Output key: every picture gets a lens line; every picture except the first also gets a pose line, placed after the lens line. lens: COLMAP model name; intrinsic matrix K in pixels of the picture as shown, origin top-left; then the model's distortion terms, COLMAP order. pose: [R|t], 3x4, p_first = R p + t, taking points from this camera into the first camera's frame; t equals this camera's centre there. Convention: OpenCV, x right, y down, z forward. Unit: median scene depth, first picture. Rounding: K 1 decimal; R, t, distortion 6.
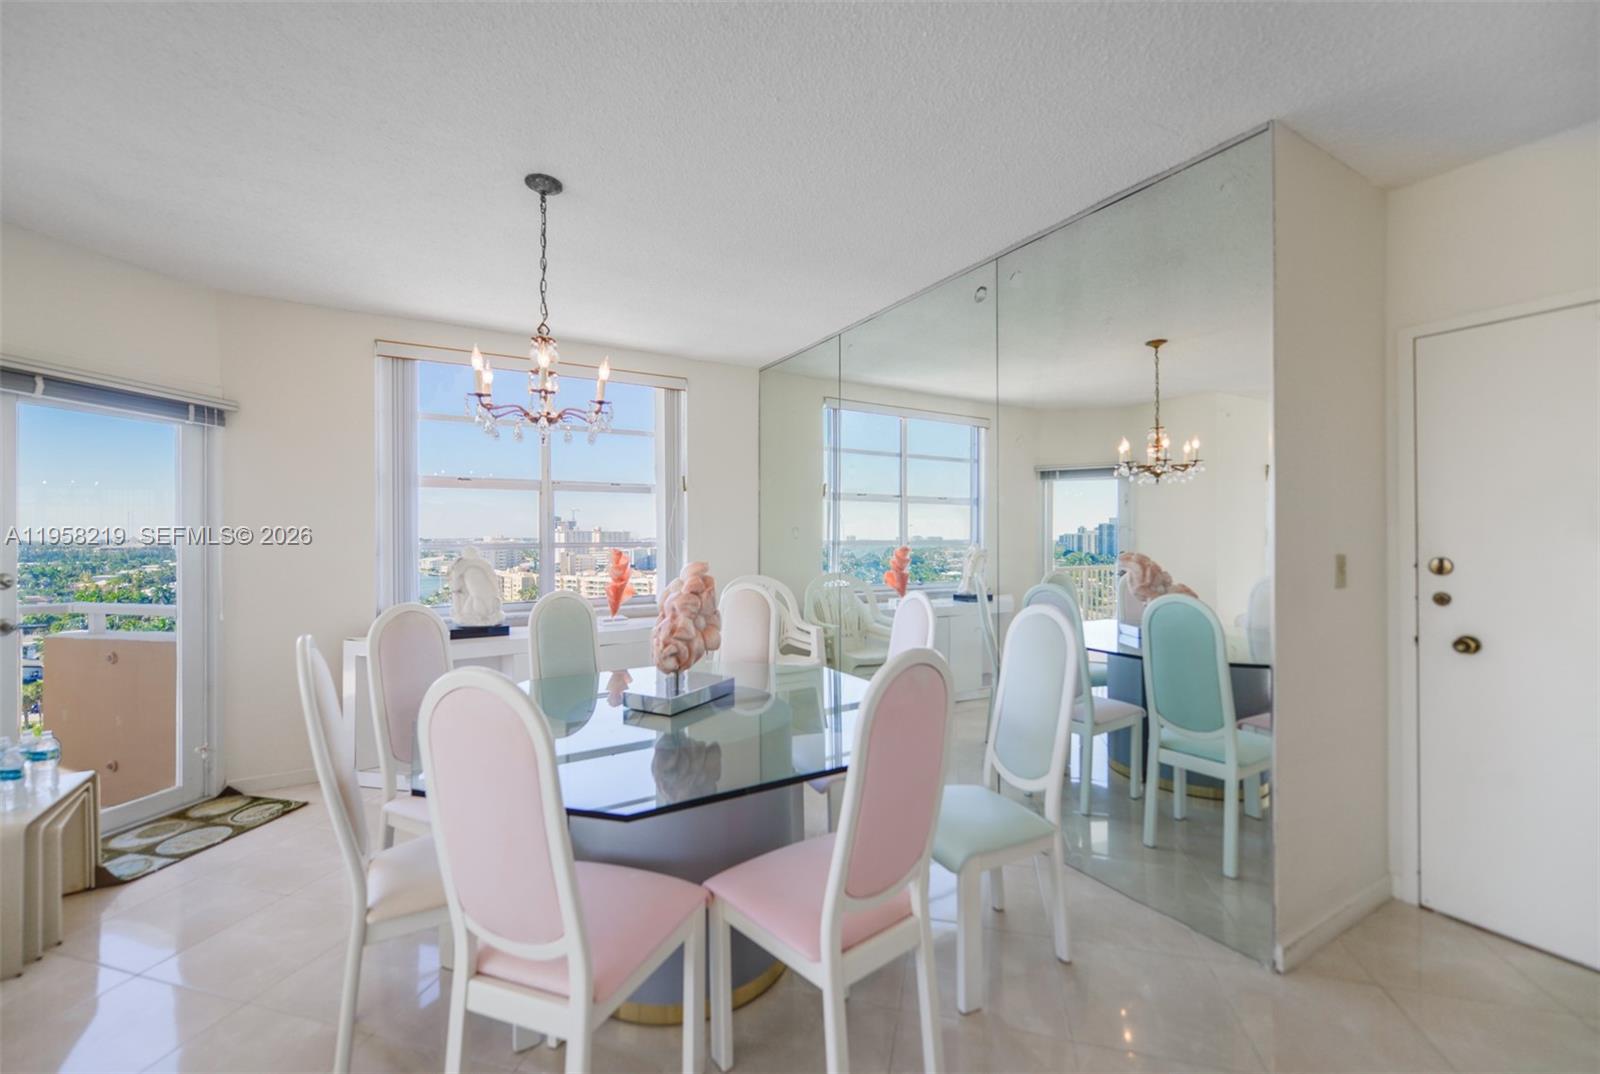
lens RADIAL K [[644.0, 0, 801.3], [0, 644.0, 541.5], [0, 0, 1]] dist [-0.000370, -0.001487]
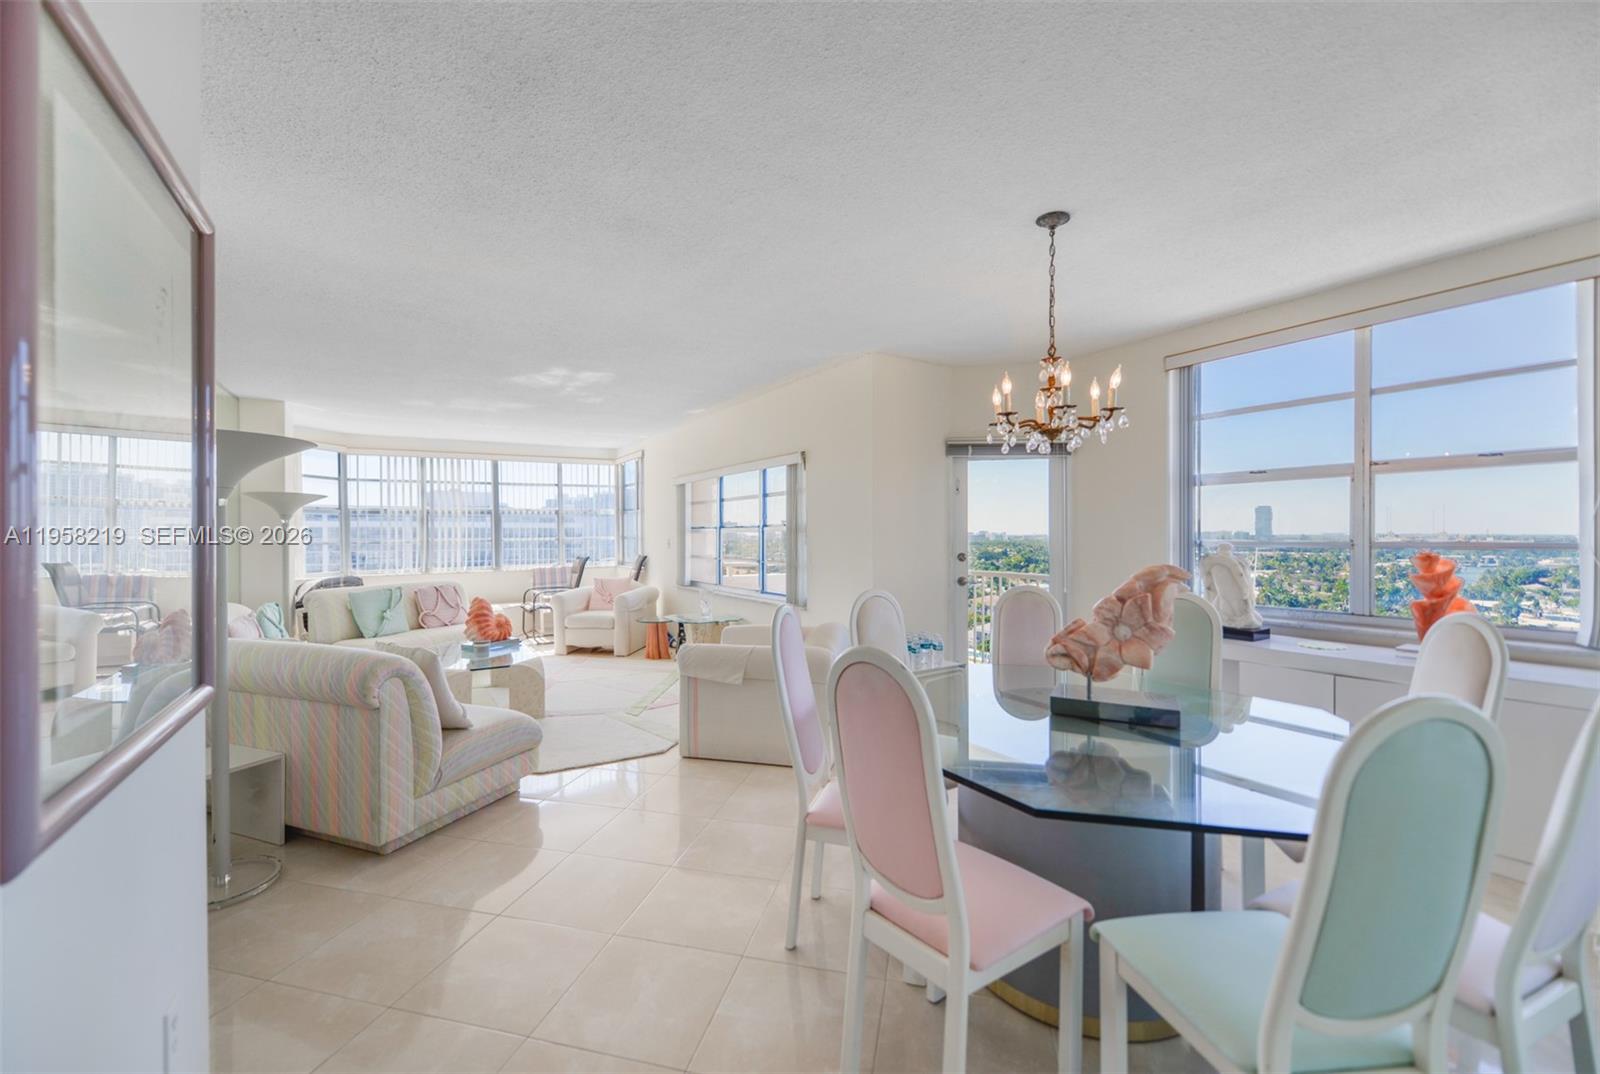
lens RADIAL K [[644.0, 0, 793.6], [0, 644.0, 541.3], [0, 0, 1]] dist [-0.000370, -0.001487]
pose [[0.017834, 0.014255, -0.999739, 0.548382], [-0.006540, 0.999879, 0.014140, -0.005633], [0.999820, 0.006286, 0.017925, 0.403669]]
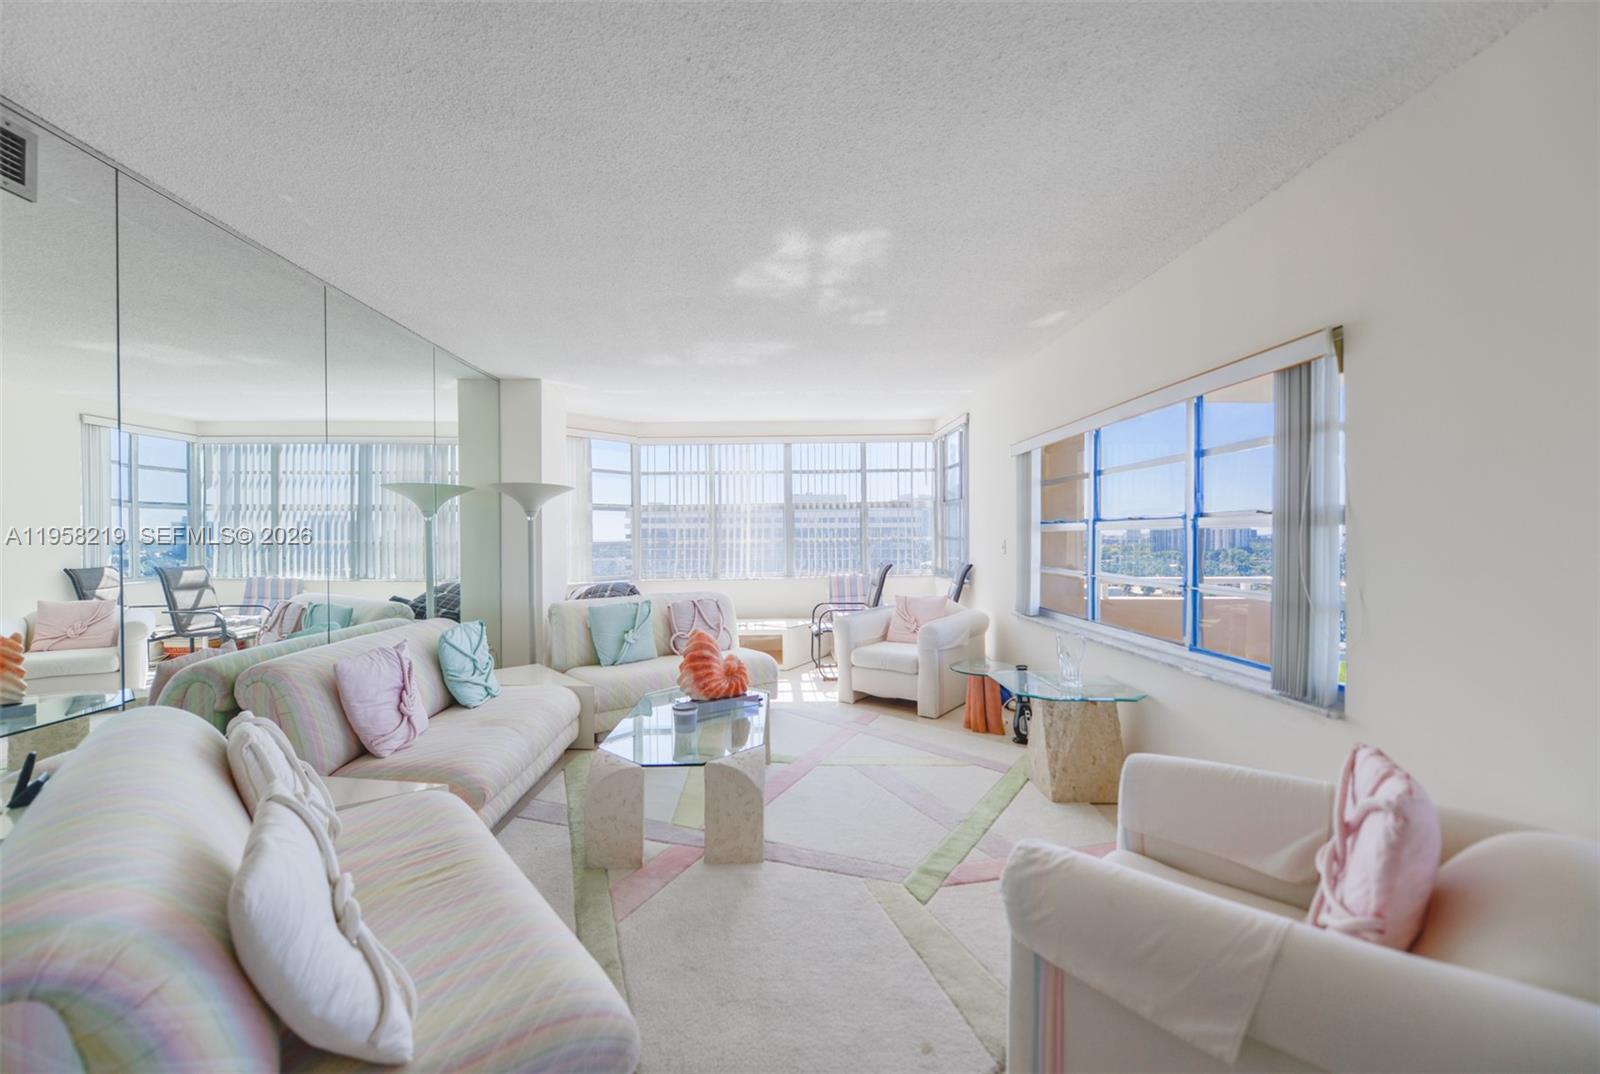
lens RADIAL K [[644.0, 0, 790.9], [0, 644.0, 541.3], [0, 0, 1]] dist [-0.000370, -0.001487]
pose [[-0.485174, 0.013562, -0.874312, -0.288901], [-0.001710, 0.999863, 0.016458, 0.000302], [0.874416, 0.009480, -0.485084, 0.280685]]
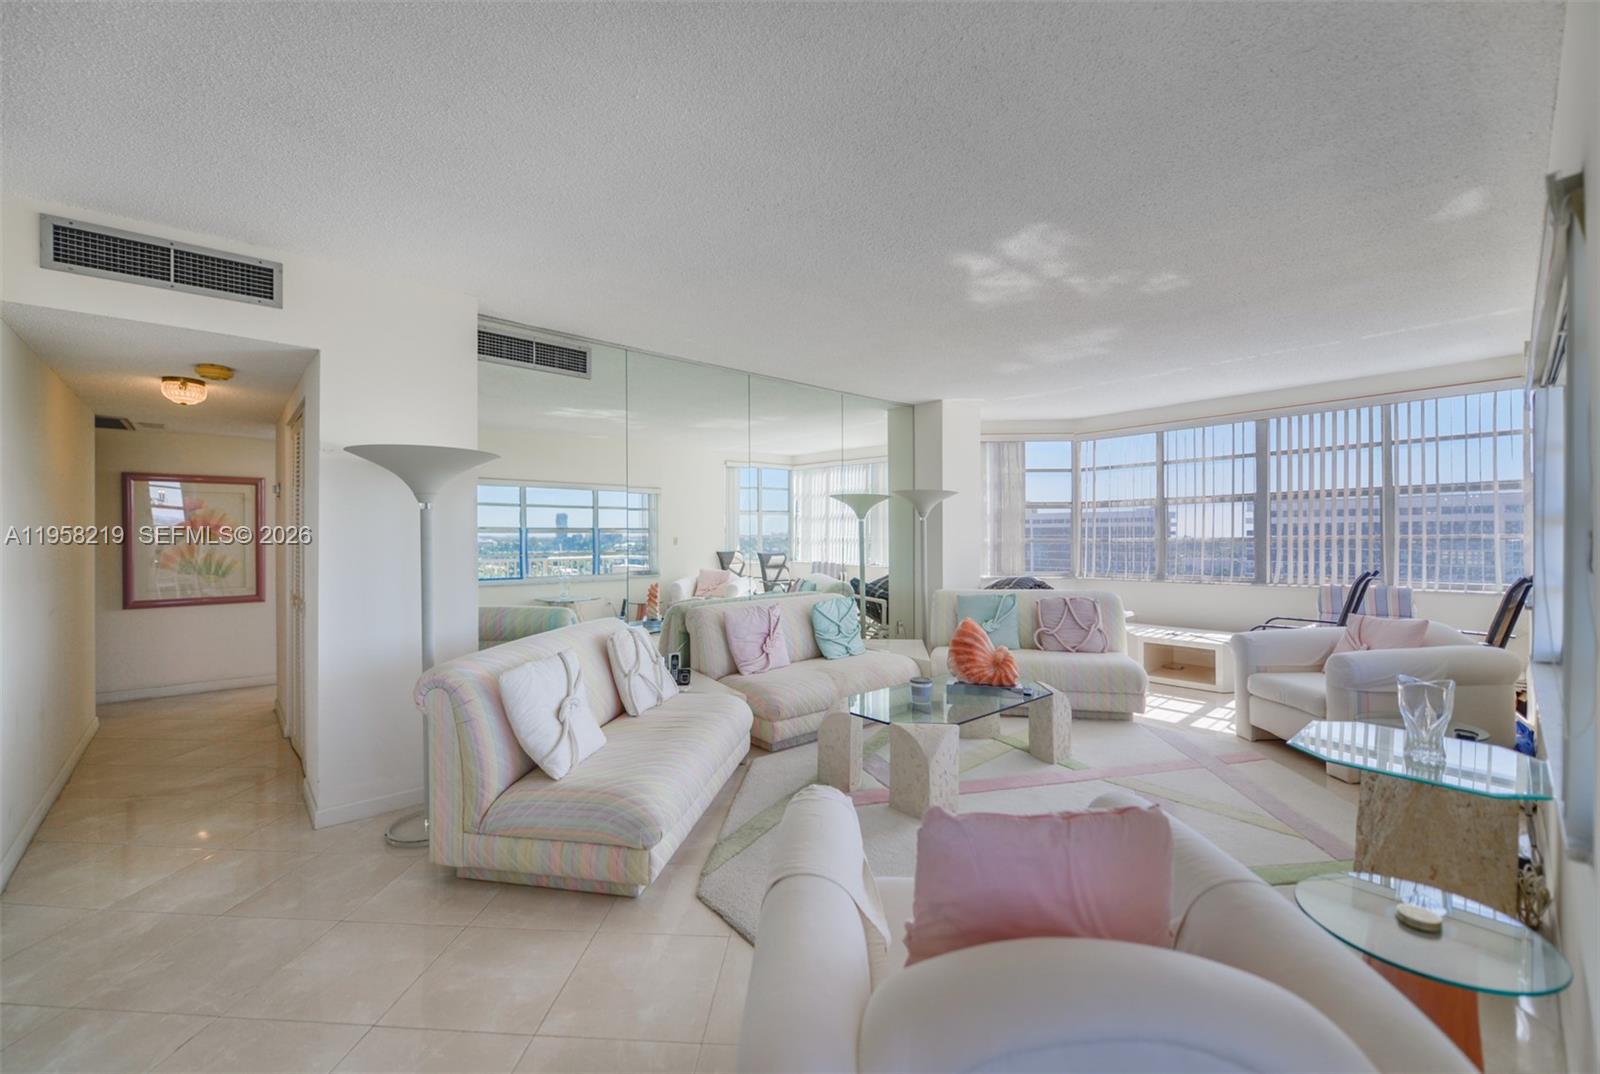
lens RADIAL K [[644.0, 0, 801.8], [0, 644.0, 535.8], [0, 0, 1]] dist [-0.000370, -0.001487]
pose [[-0.979304, 0.007263, -0.202267, -0.638746], [0.004928, 0.999915, 0.012045, -0.003003], [0.202337, 0.010799, -0.979256, 0.752770]]
